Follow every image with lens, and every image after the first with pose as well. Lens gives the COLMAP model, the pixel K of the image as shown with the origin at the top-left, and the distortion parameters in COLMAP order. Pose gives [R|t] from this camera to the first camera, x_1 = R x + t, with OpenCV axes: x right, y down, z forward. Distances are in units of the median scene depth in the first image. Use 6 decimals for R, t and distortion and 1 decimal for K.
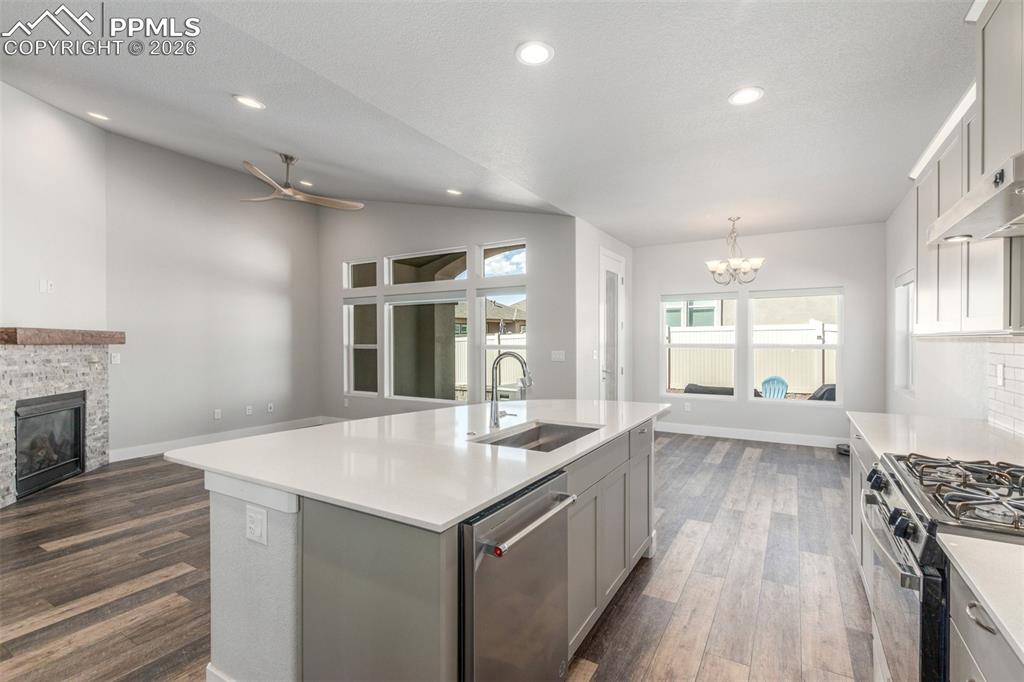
lens RADIAL K [[469.2, 0, 516.3], [0, 469.2, 342.8], [0, 0, 1]] dist [0.008250, -0.002920]
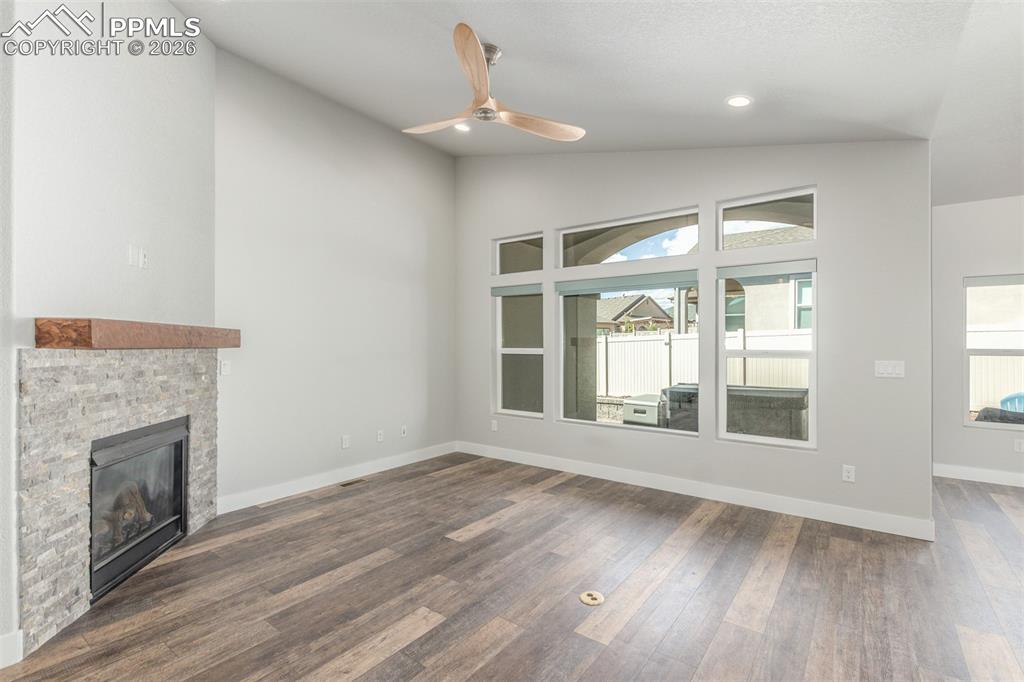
lens RADIAL K [[469.2, 0, 514.9], [0, 469.2, 342.2], [0, 0, 1]] dist [0.008250, -0.002920]
pose [[0.994282, 0.001823, -0.106773, -0.348910], [-0.002662, 0.999967, -0.007723, -0.000472], [0.106755, 0.007963, 0.994253, 0.348636]]
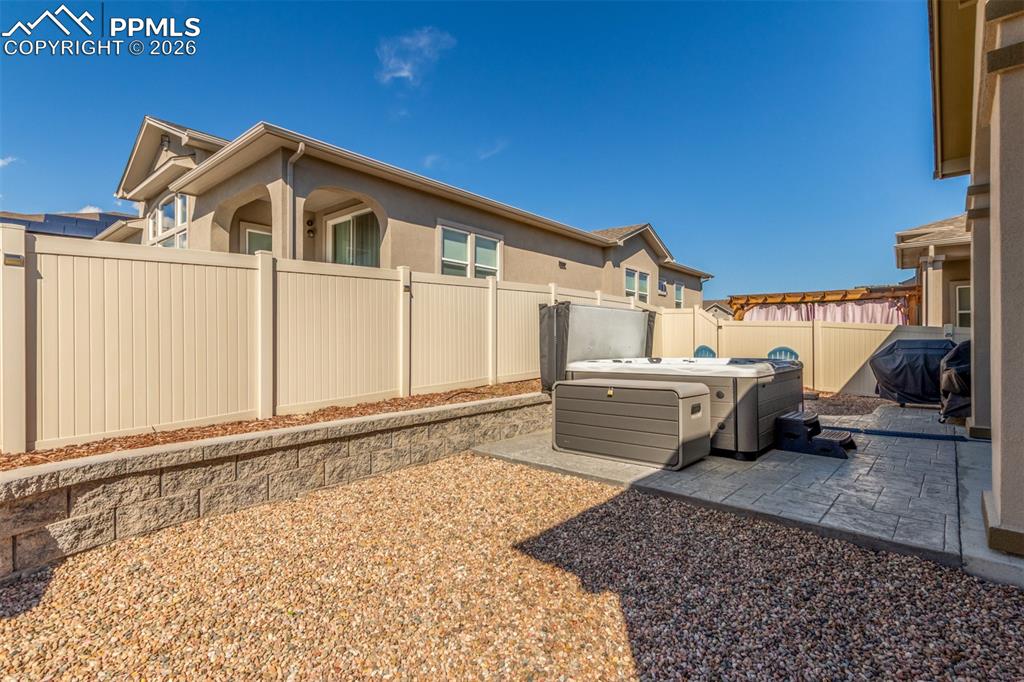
lens RADIAL K [[469.6, 0, 512.5], [0, 469.6, 342.6], [0, 0, 1]] dist [0.001820, -0.000041]
pose [[0.209232, 0.001690, 0.977865, -0.990988], [0.002654, 0.999994, -0.002296, 0.136268], [-0.977862, 0.003075, 0.209227, 2.412292]]
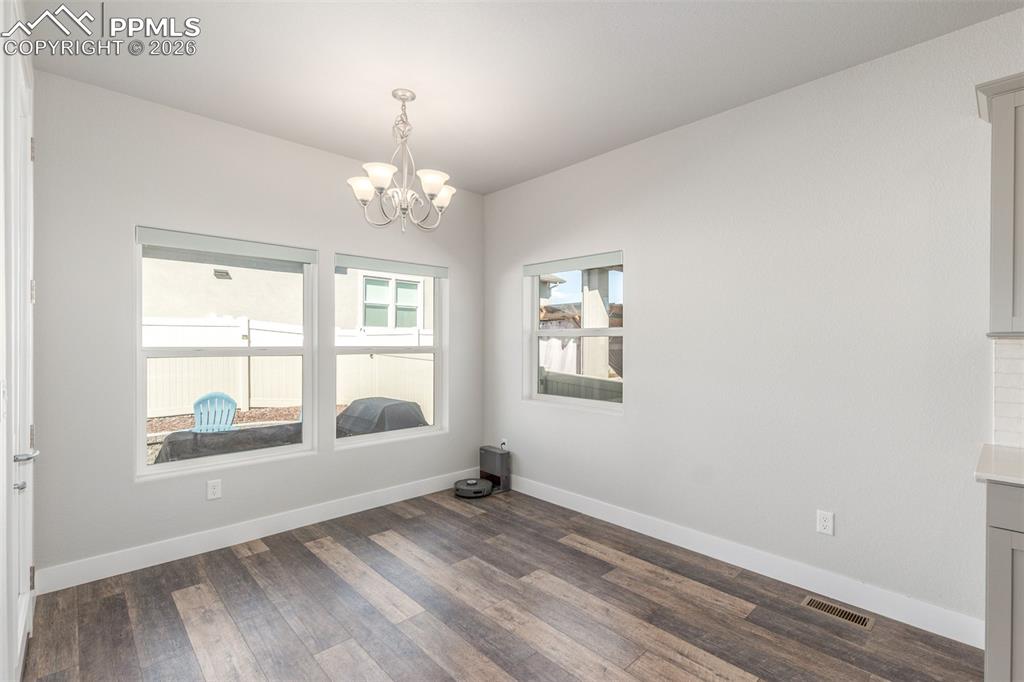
lens RADIAL K [[469.2, 0, 520.6], [0, 469.2, 346.7], [0, 0, 1]] dist [0.008250, -0.002920]
pose [[0.272301, -0.010765, 0.962152, 0.019262], [0.002337, 0.999942, 0.010527, -0.003948], [-0.962209, -0.000618, 0.272310, 0.777910]]
